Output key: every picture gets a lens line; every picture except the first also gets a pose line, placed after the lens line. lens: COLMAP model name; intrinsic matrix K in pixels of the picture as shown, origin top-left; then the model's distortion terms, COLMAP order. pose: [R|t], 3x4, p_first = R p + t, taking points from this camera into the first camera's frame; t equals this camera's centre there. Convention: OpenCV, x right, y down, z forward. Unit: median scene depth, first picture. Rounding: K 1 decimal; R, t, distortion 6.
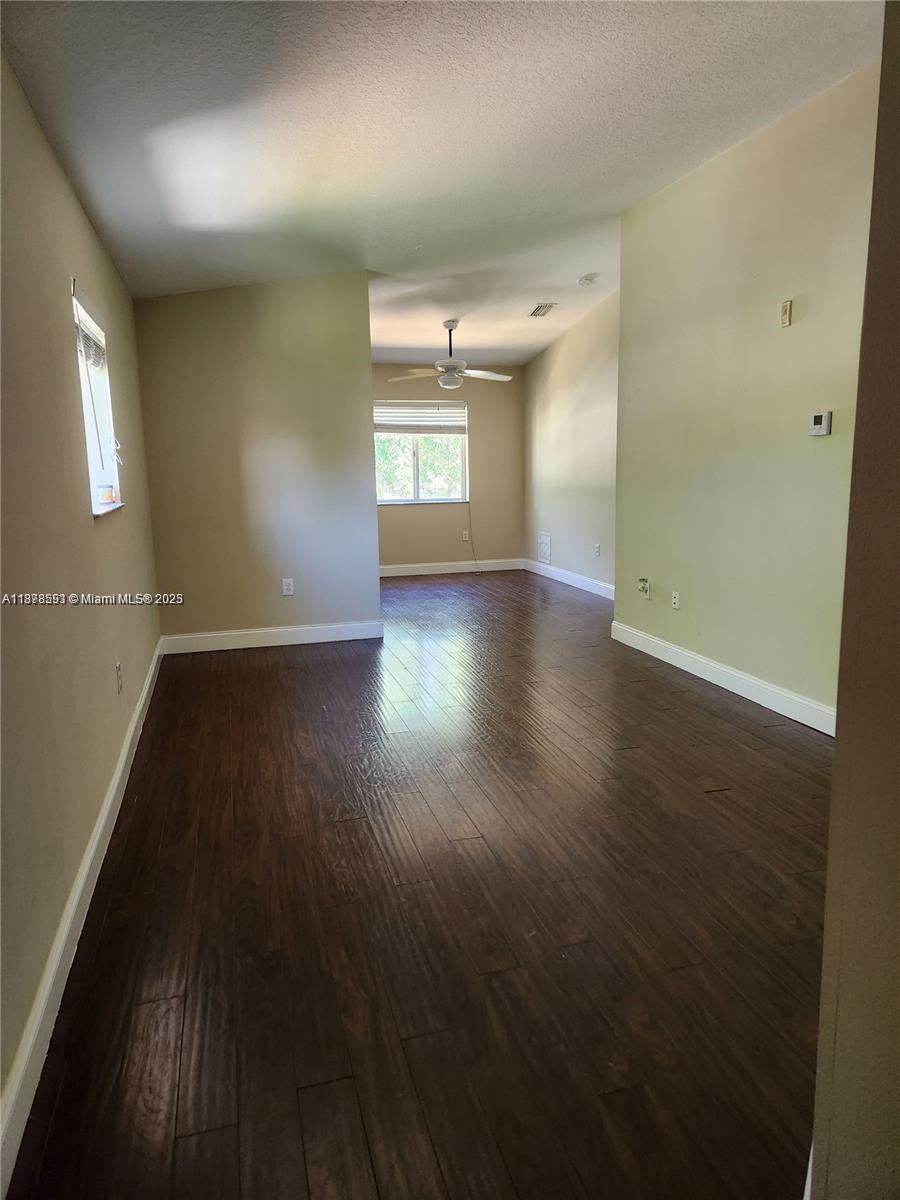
lens RADIAL K [[800.9, 0, 448.3], [0, 800.9, 616.3], [0, 0, 1]] dist [0.079659, -0.051332]
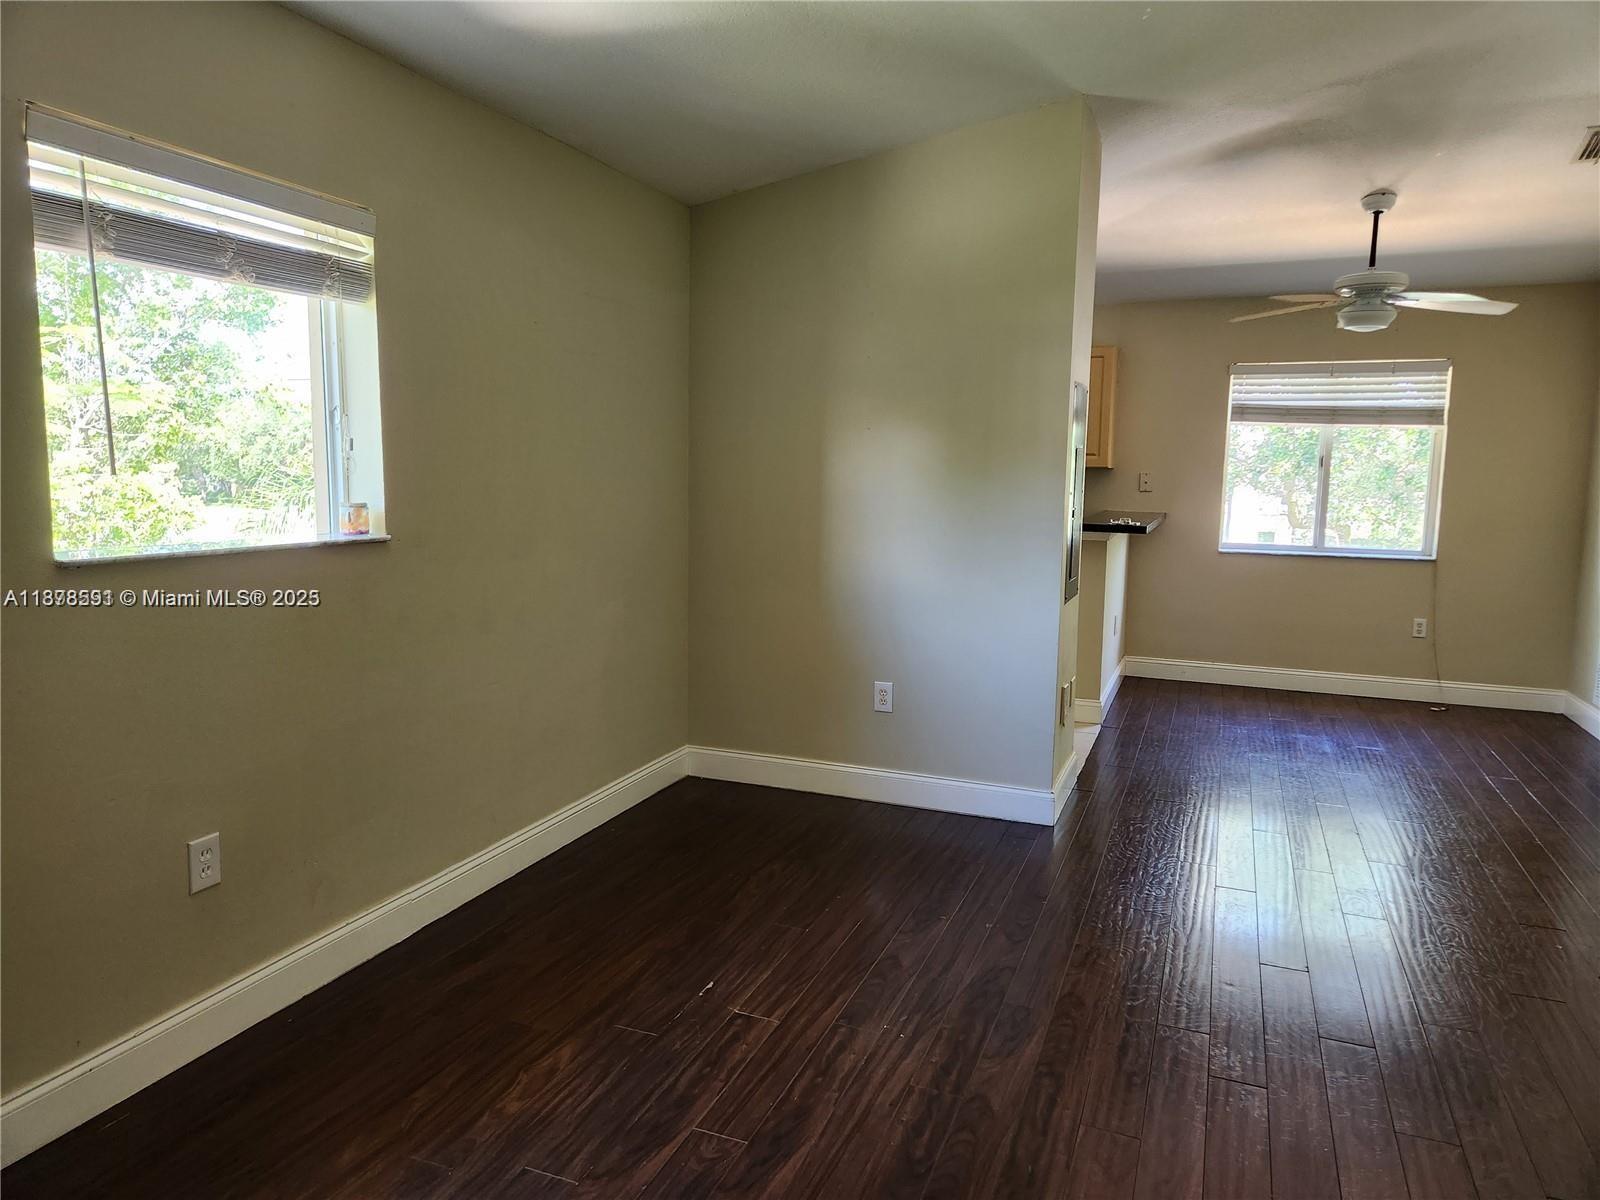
lens RADIAL K [[1067.9, 0, 818.0], [0, 1067.9, 606.2], [0, 0, 1]] dist [0.079659, -0.051332]
pose [[0.800084, 0.112788, -0.589190, 0.143171], [-0.145682, 0.989295, -0.008446, -0.064954], [0.581930, 0.092592, 0.807950, 0.291060]]
